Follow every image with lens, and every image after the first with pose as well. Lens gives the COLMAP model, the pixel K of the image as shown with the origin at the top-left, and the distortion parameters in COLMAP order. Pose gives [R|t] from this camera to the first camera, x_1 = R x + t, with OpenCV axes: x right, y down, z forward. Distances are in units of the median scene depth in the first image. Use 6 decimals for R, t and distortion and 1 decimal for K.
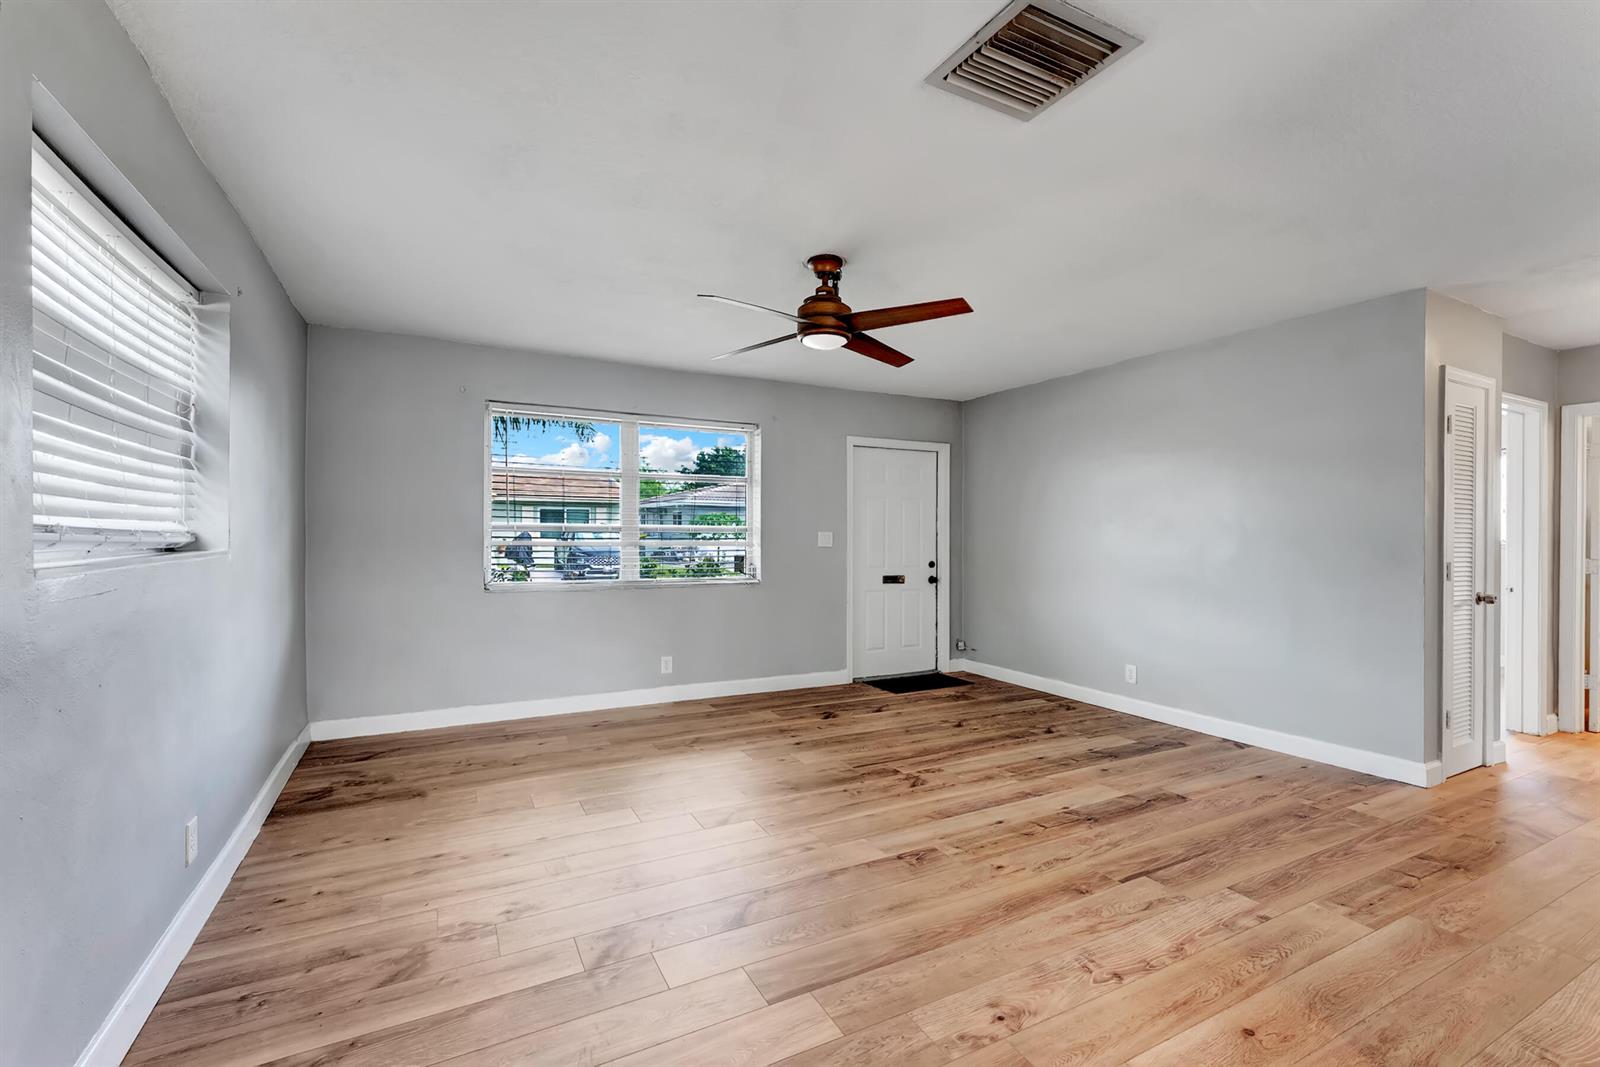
lens RADIAL K [[668.0, 0, 769.8], [0, 668.0, 539.1], [0, 0, 1]] dist [-0.000408, 0.000611]
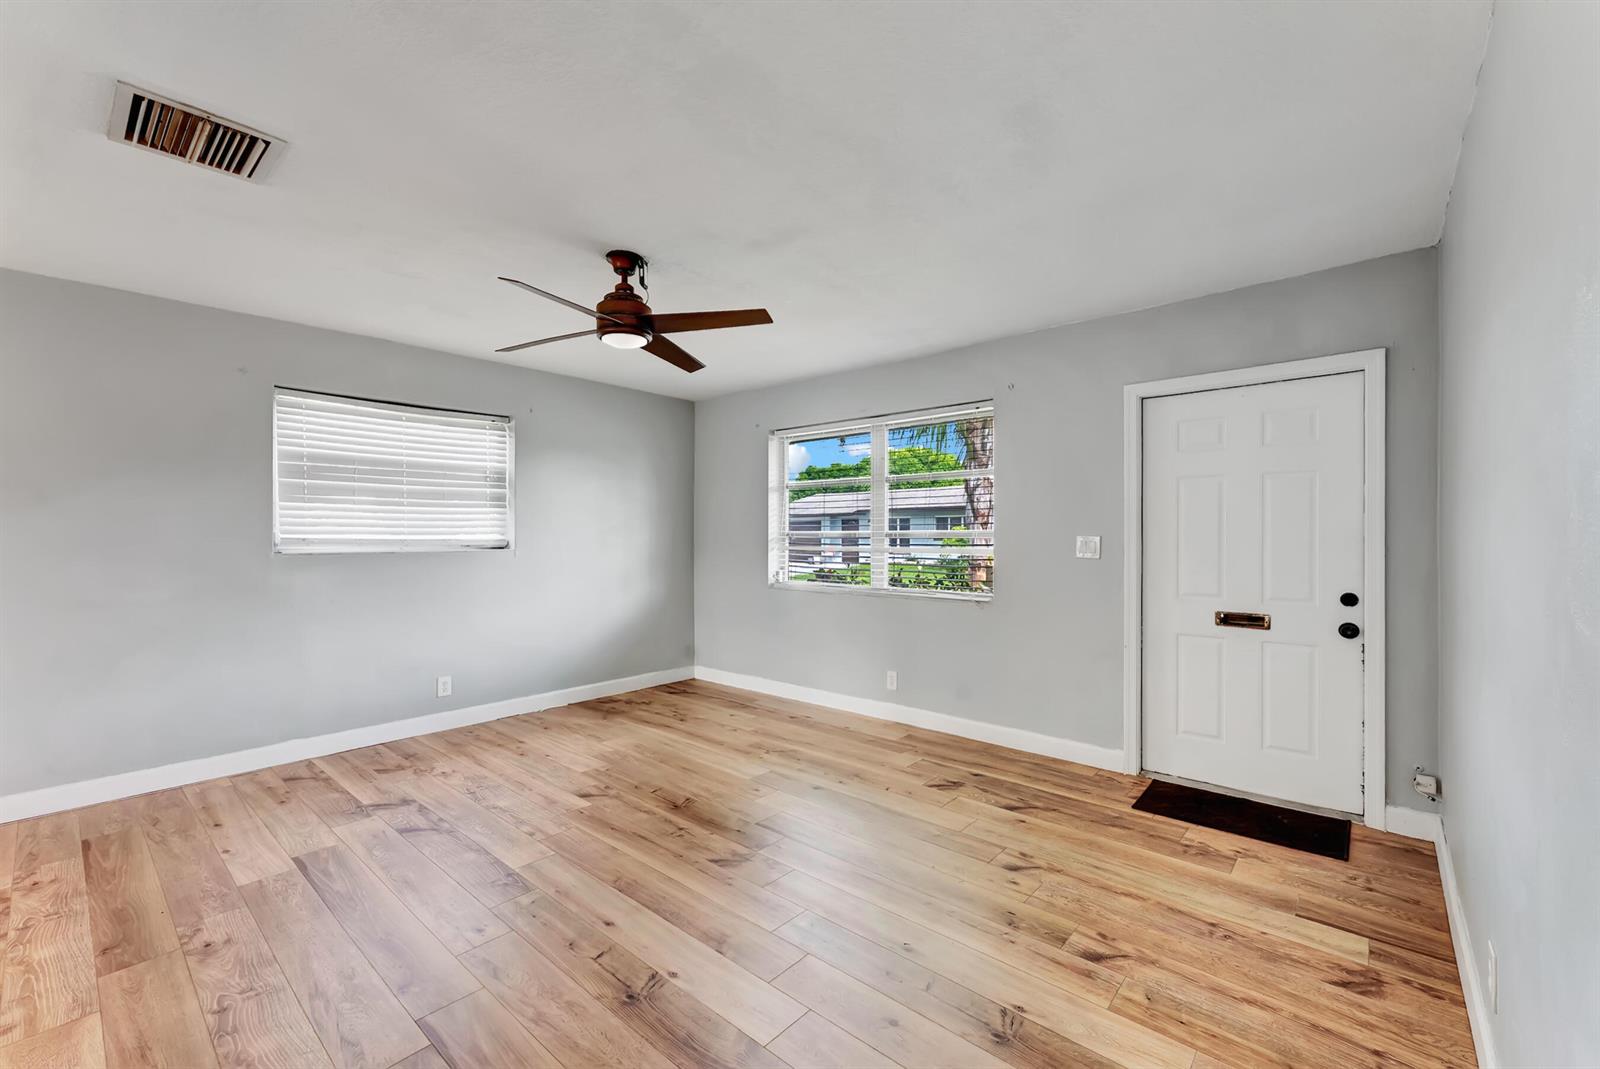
lens RADIAL K [[668.0, 0, 822.2], [0, 668.0, 541.7], [0, 0, 1]] dist [-0.000408, 0.000611]
pose [[0.393647, 0.000325, -0.919262, 0.770784], [-0.003437, 0.999993, -0.001118, -0.004744], [0.919255, 0.003600, 0.393645, 0.629103]]
